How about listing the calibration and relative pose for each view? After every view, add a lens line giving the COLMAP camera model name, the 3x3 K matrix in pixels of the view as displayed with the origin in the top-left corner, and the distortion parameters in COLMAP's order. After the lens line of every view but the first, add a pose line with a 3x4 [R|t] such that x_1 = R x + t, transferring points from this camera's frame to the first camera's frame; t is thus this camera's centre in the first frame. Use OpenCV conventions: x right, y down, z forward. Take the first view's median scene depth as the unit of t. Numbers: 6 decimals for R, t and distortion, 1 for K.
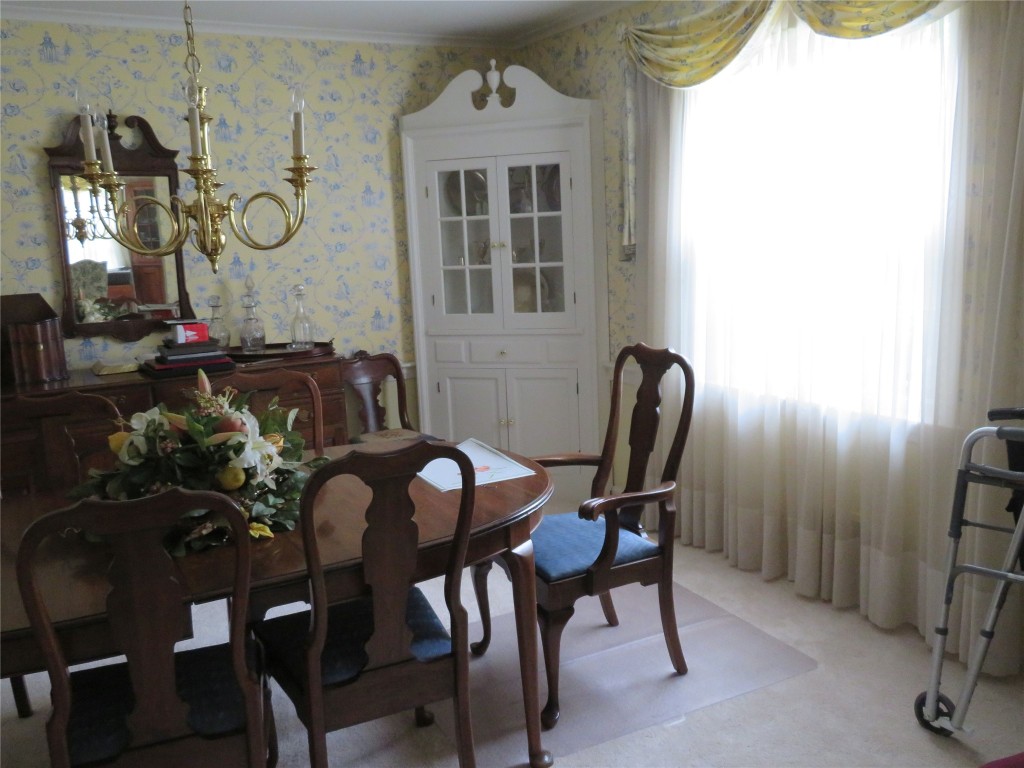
lens RADIAL K [[888.9, 0, 510.7], [0, 888.9, 386.1], [0, 0, 1]] dist [0.012124, -0.010984]
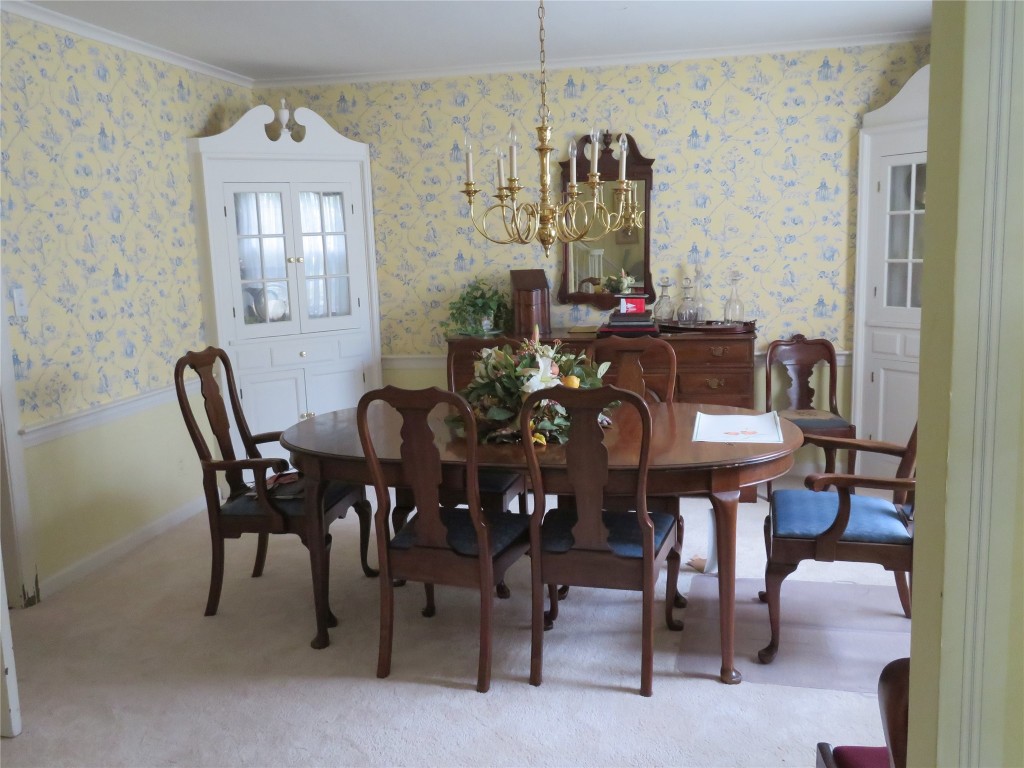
lens RADIAL K [[888.9, 0, 510.7], [0, 888.9, 386.1], [0, 0, 1]] dist [0.012124, -0.010984]
pose [[0.752881, 0.124522, -0.646270, 0.309890], [-0.114989, 0.991723, 0.057126, 0.001235], [0.648034, 0.031305, 0.760968, -0.060236]]
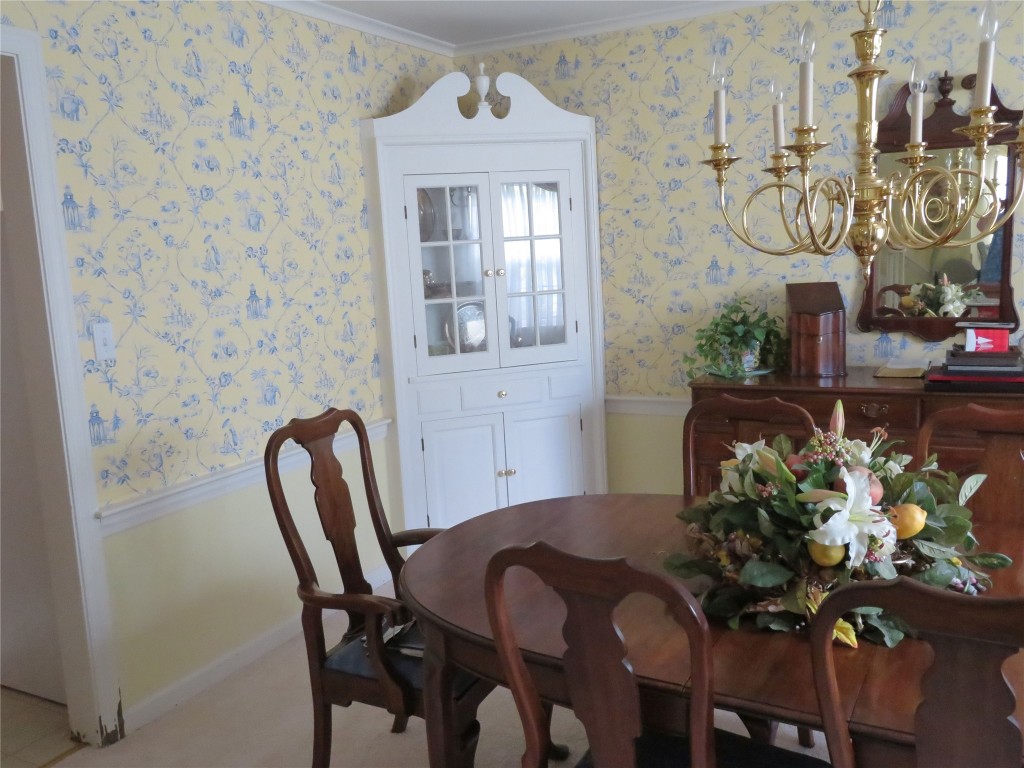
lens RADIAL K [[888.9, 0, 510.7], [0, 888.9, 386.1], [0, 0, 1]] dist [0.012124, -0.010984]
pose [[0.531523, 0.143651, -0.834774, 0.082963], [-0.118836, 0.988414, 0.094424, -0.039752], [0.838667, 0.049013, 0.542435, 0.187495]]
